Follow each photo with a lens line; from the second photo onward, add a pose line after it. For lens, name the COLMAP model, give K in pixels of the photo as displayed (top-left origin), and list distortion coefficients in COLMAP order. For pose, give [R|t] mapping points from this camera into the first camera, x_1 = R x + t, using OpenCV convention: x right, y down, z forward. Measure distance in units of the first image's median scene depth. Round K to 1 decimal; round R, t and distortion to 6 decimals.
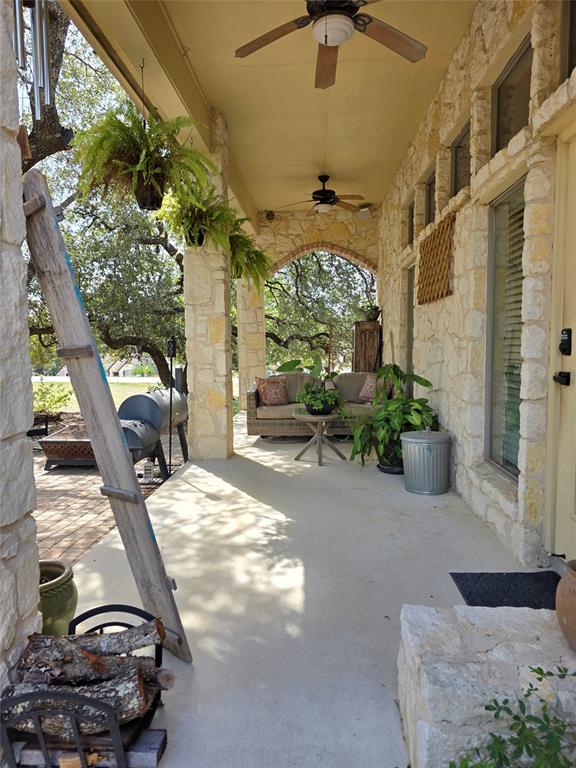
lens RADIAL K [[516.6, 0, 286.3], [0, 516.6, 380.1], [0, 0, 1]] dist [0.045012, -0.024879]
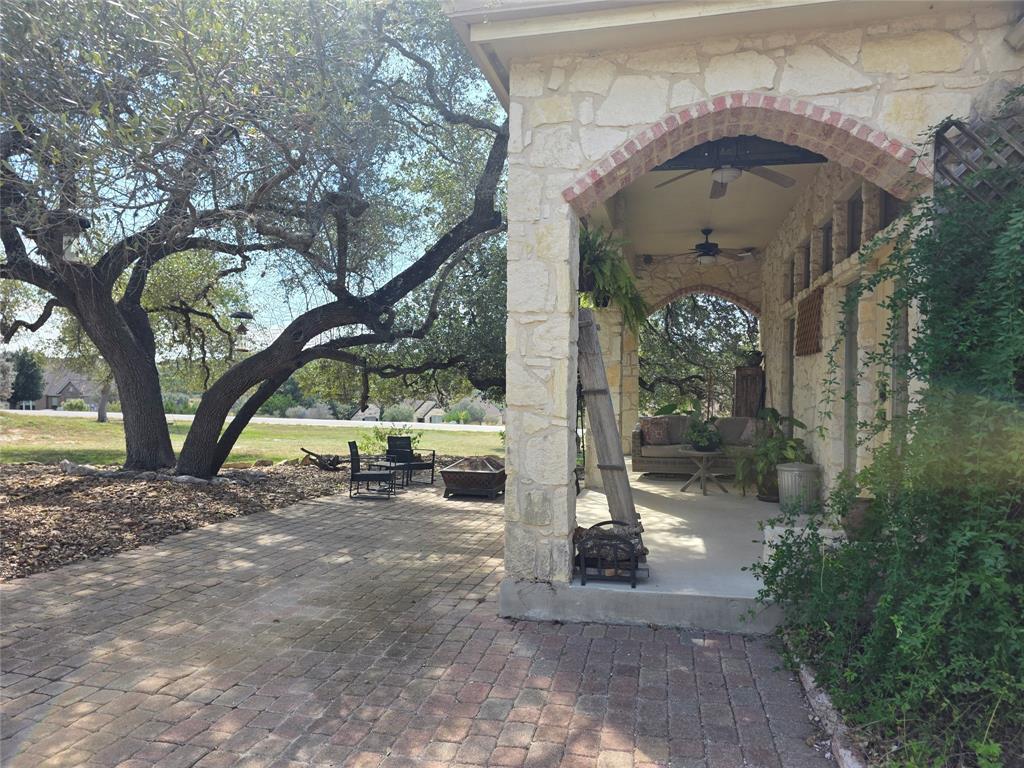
lens RADIAL K [[688.7, 0, 519.9], [0, 688.7, 388.4], [0, 0, 1]] dist [0.045012, -0.024879]
pose [[0.986261, 0.020217, -0.163951, -0.073081], [-0.030923, 0.997534, -0.063011, 0.030848], [0.162273, 0.067215, 0.984454, -0.471203]]
